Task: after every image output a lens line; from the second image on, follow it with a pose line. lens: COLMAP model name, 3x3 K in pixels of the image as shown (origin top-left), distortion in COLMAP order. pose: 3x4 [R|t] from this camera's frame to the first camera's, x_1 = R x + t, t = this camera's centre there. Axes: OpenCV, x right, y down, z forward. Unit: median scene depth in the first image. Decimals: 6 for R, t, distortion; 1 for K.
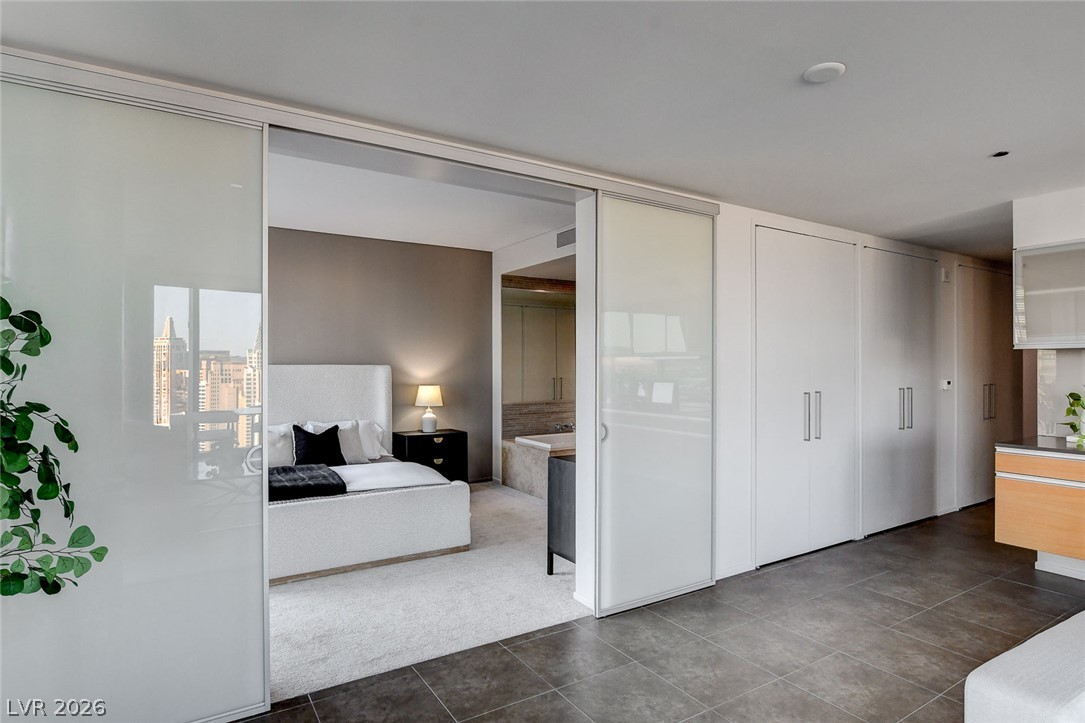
lens RADIAL K [[601.9, 0, 571.4], [0, 601.9, 365.7], [0, 0, 1]] dist [0.005802, 0.001374]
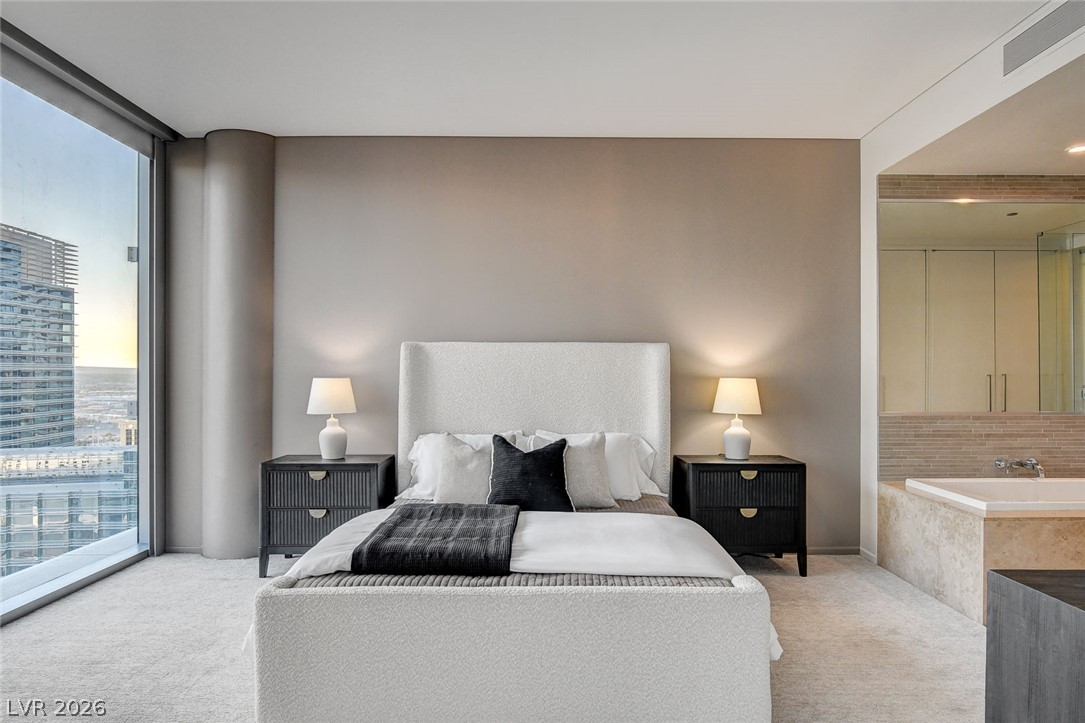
lens RADIAL K [[717.9, 0, 545.9], [0, 717.9, 371.3], [0, 0, 1]] dist [-0.006176, 0.026070]
pose [[0.836765, -0.000800, -0.547562, -0.013711], [0.001261, 0.999999, 0.000465, 0.026065], [0.547561, -0.001080, 0.836765, 0.328381]]
